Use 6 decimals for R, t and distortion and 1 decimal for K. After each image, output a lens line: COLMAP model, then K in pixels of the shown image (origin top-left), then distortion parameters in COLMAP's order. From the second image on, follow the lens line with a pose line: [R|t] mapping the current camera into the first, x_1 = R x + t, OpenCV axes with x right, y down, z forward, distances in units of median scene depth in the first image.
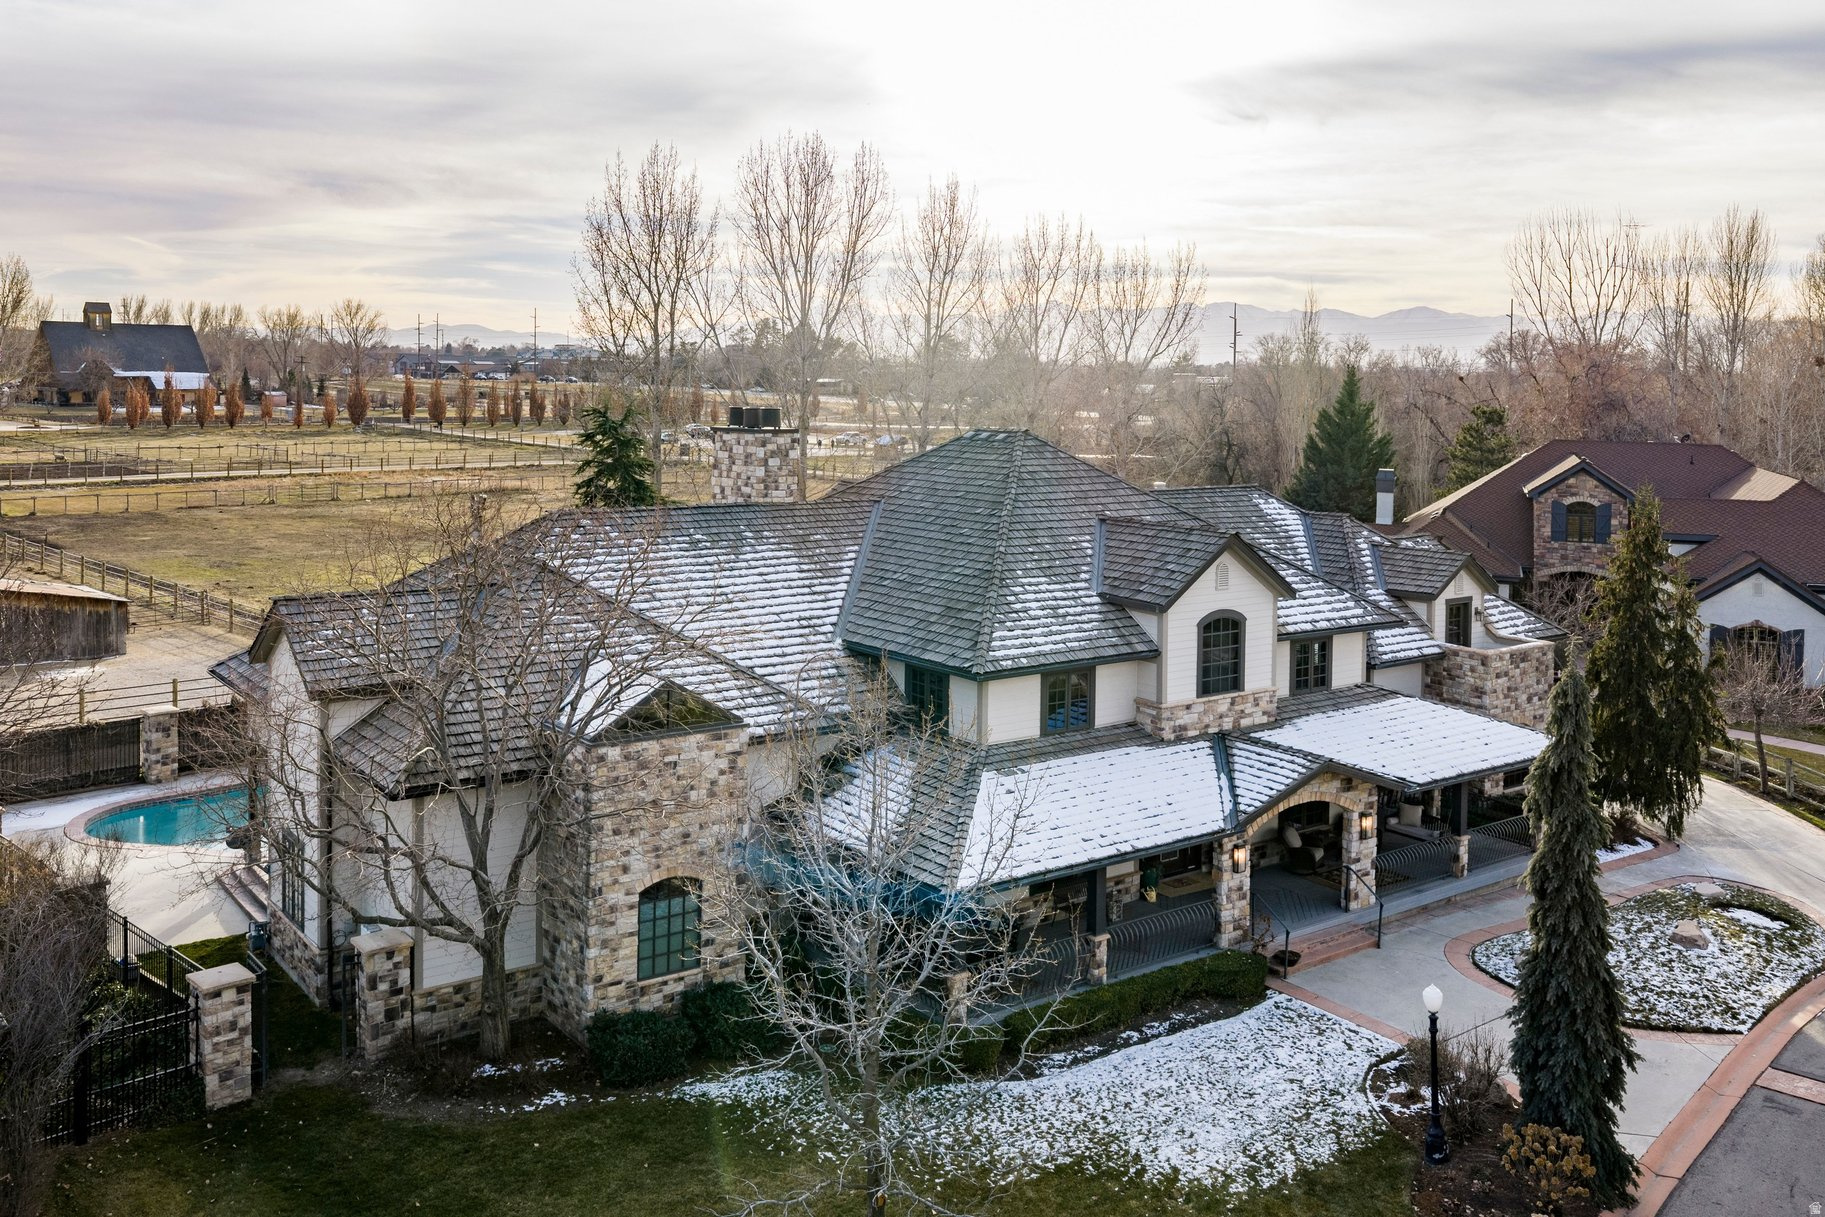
lens RADIAL K [[1548.9, 0, 910.2], [0, 1548.9, 438.9], [0, 0, 1]] dist [0.023977, -0.031528]
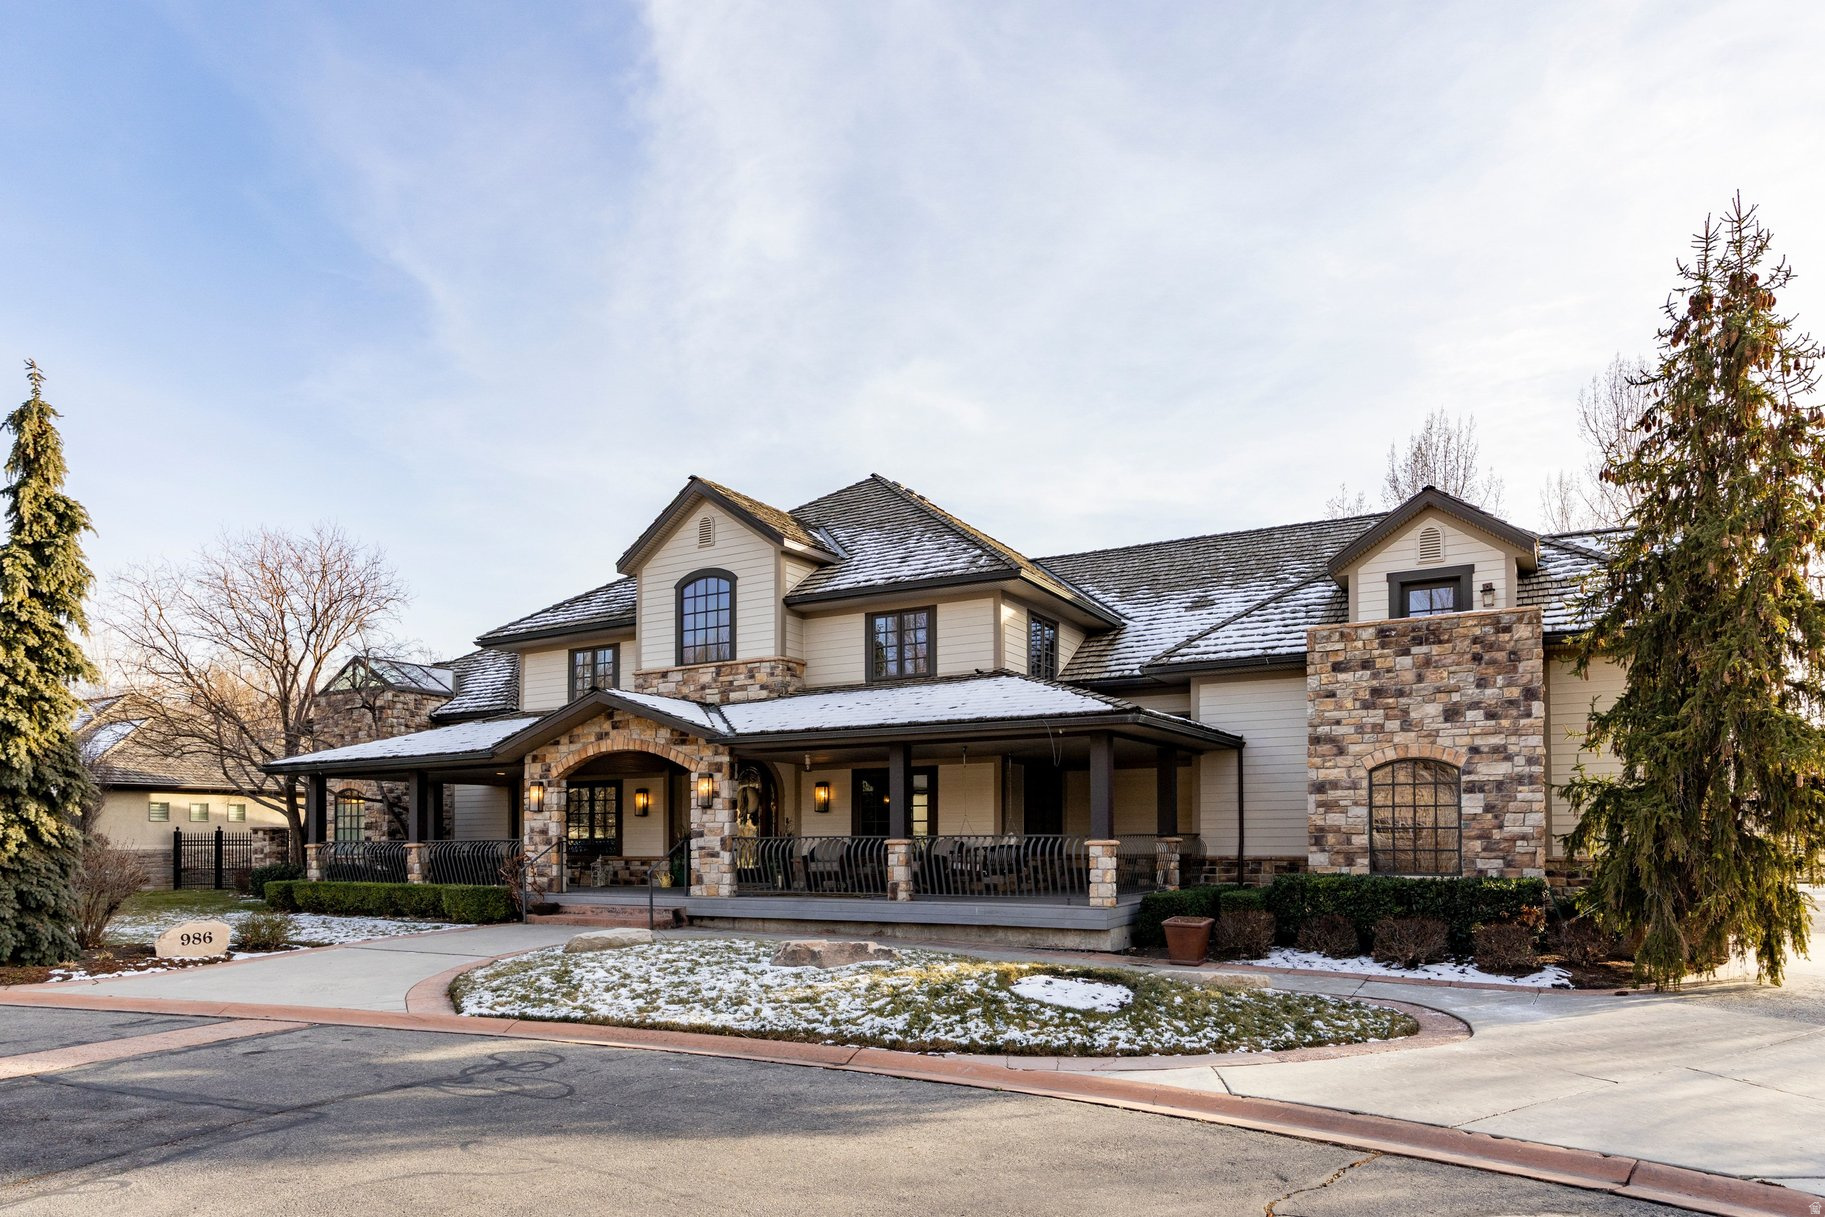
lens RADIAL K [[1141.8, 0, 913.7], [0, 1141.8, 819.1], [0, 0, 1]] dist [0.007347, 0.000826]
pose [[0.410798, -0.032093, -0.911161, 0.922531], [-0.022672, 0.998712, -0.045399, 0.306605], [0.911445, 0.039307, 0.409541, 0.917168]]
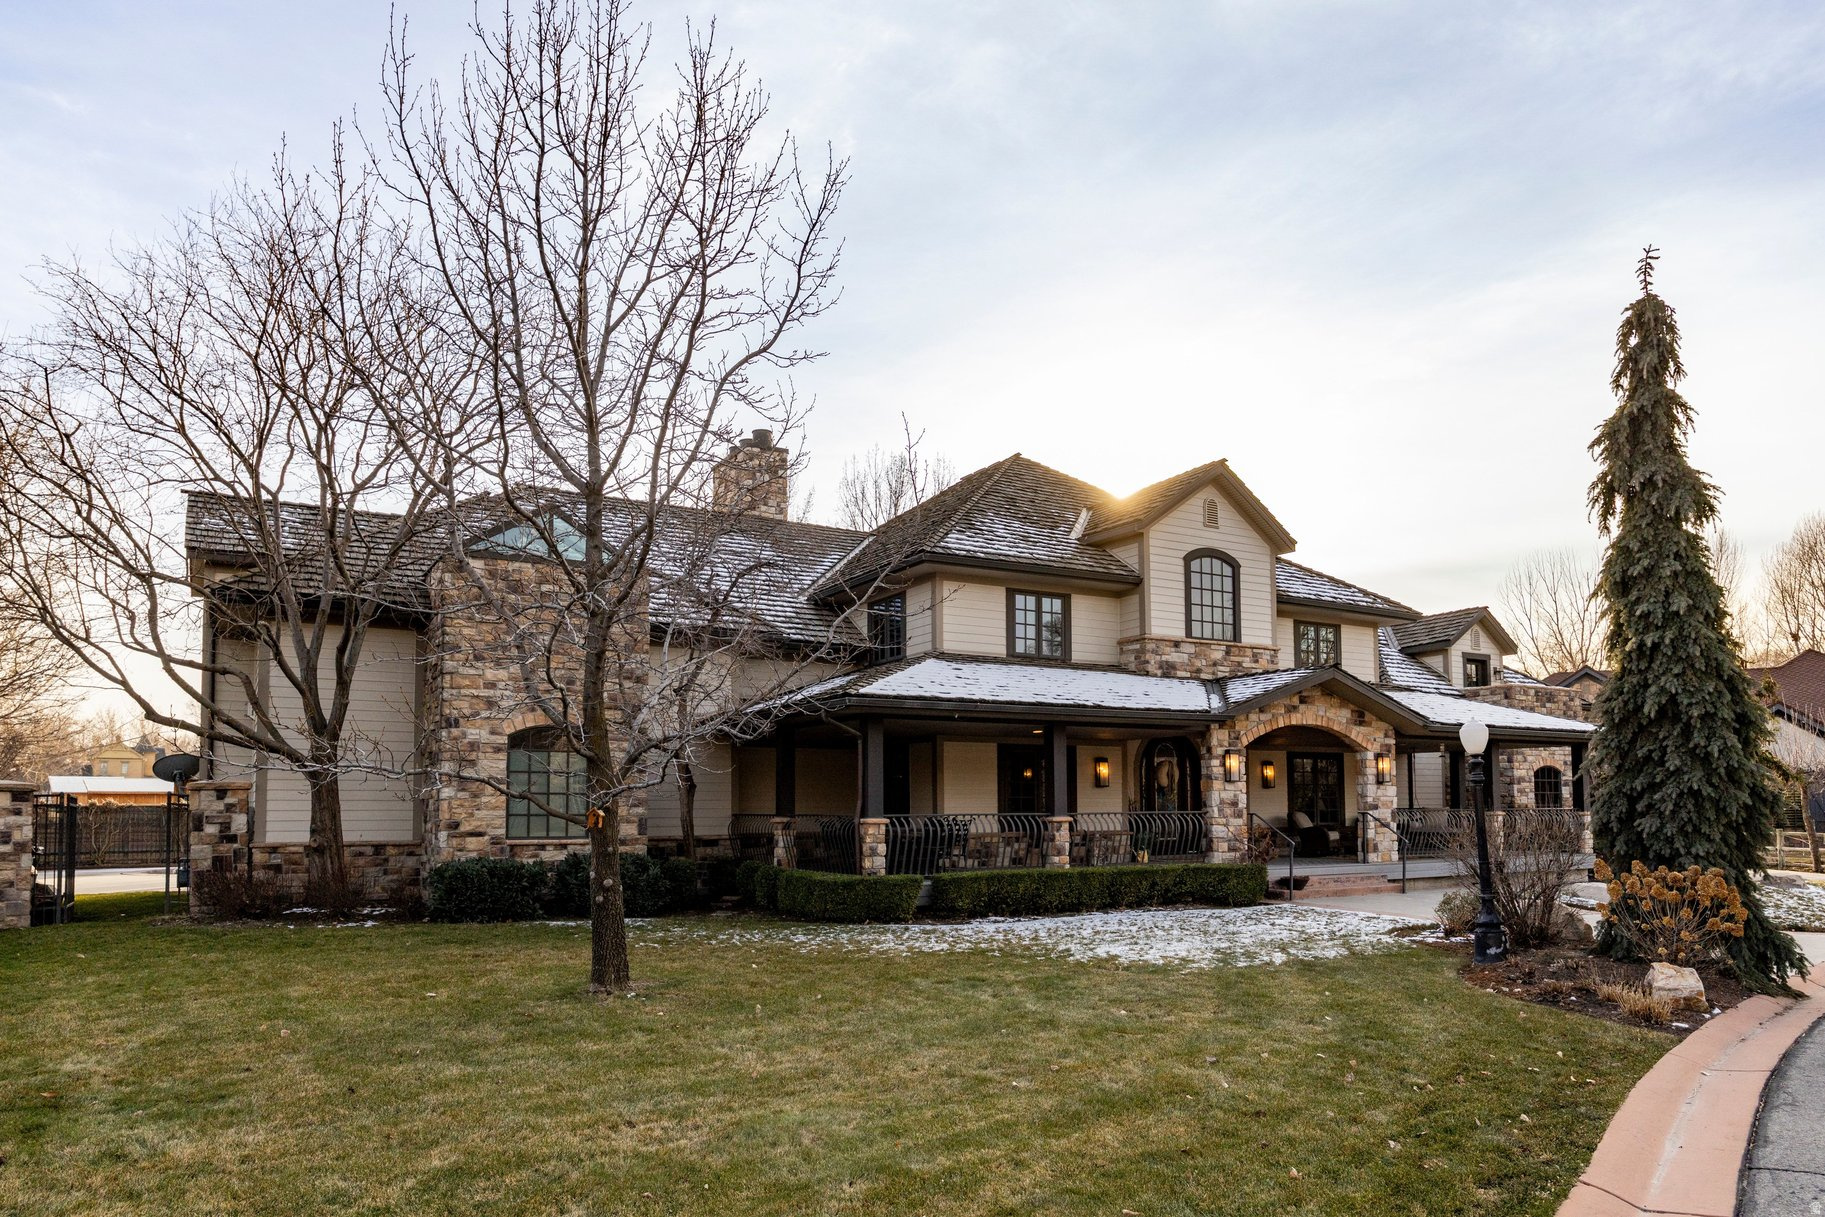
lens RADIAL K [[1152.0, 0, 911.8], [0, 1152.0, 763.1], [0, 0, 1]] dist [0.000207, 0.001297]
pose [[0.994130, -0.023992, -0.105497, 0.100743], [0.015640, 0.996729, -0.079292, 0.313887], [0.107054, 0.077177, 0.991253, 0.336997]]
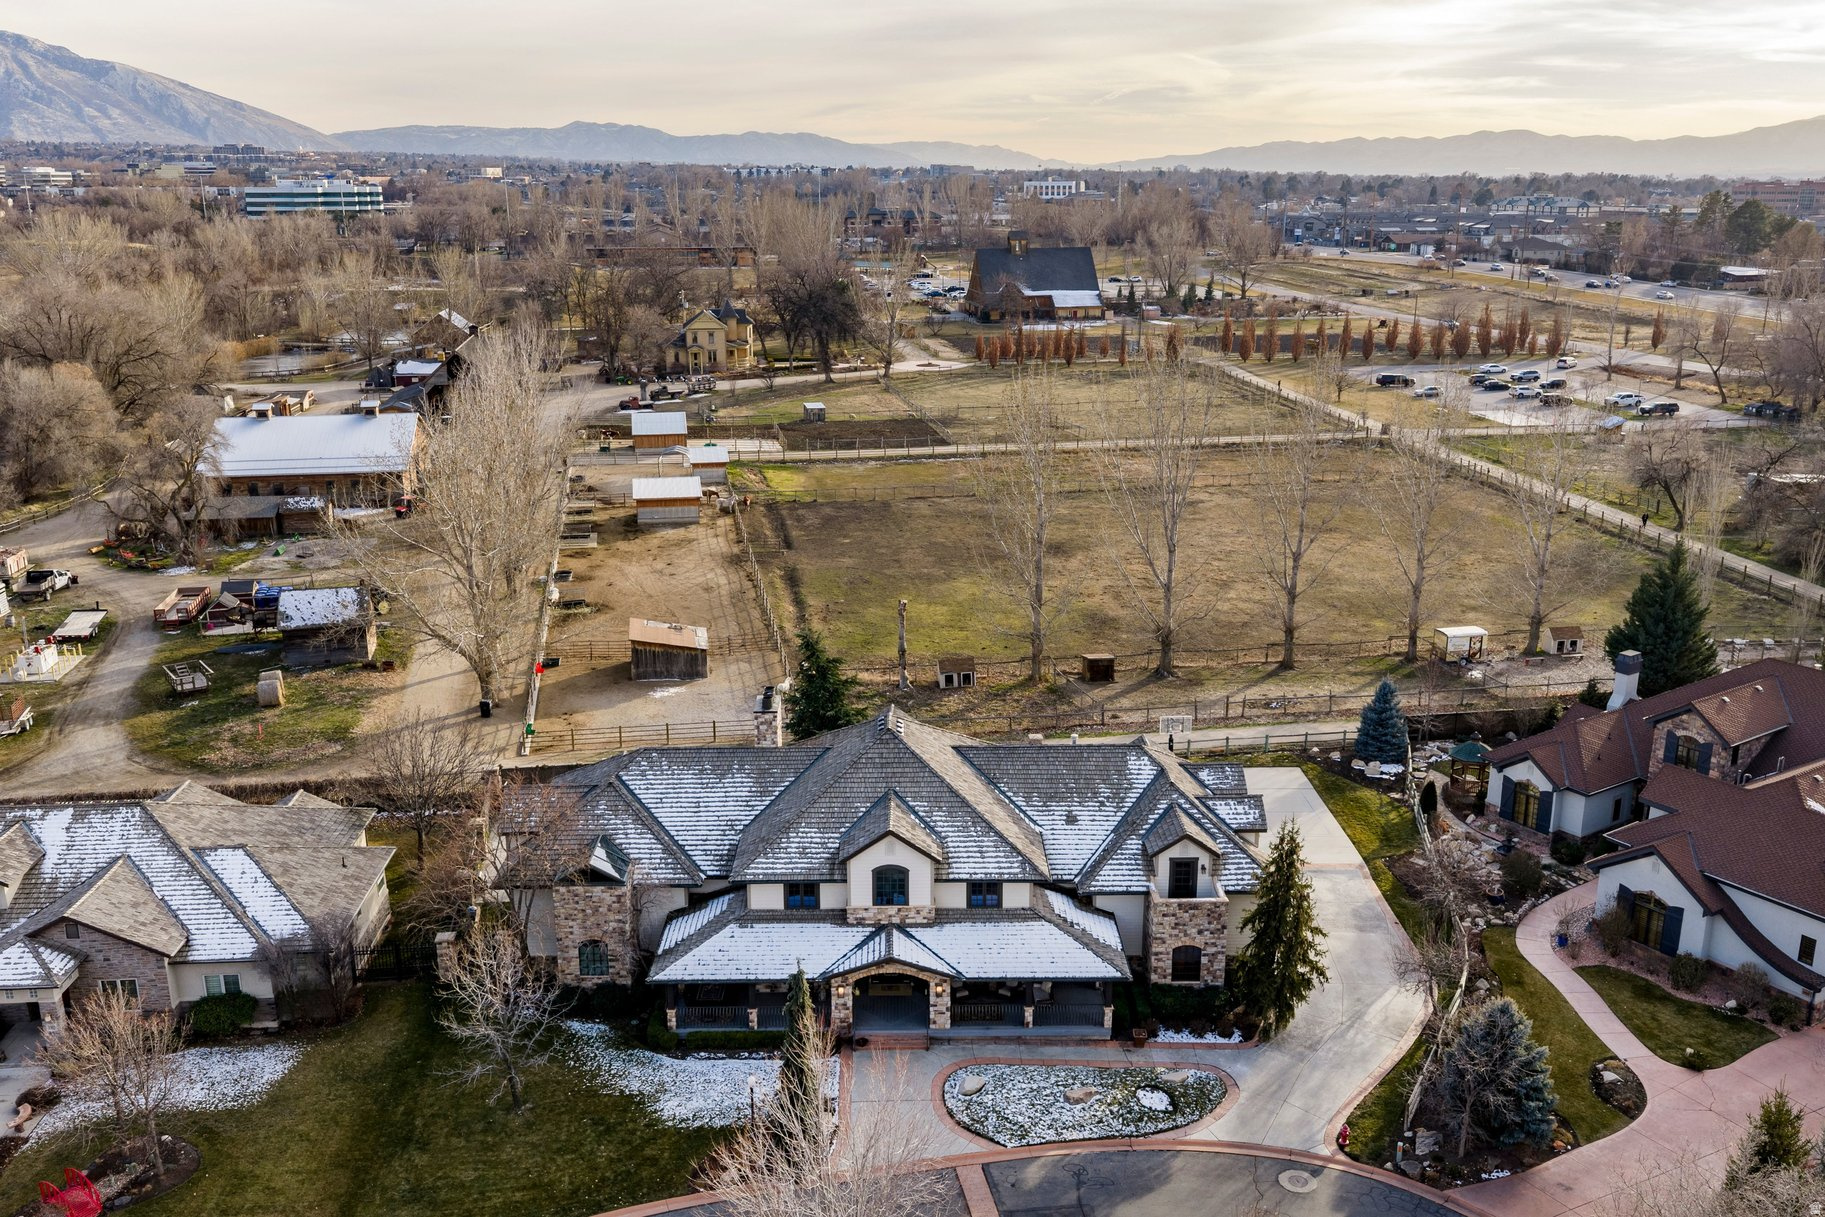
lens RADIAL K [[1548.9, 0, 918.6], [0, 1548.9, 624.7], [0, 0, 1]] dist [0.023977, -0.031528]
pose [[0.810408, 0.143711, -0.567967, 1.375244], [-0.008429, 0.972208, 0.233967, -0.674235], [0.585806, -0.184821, 0.789096, -0.461610]]
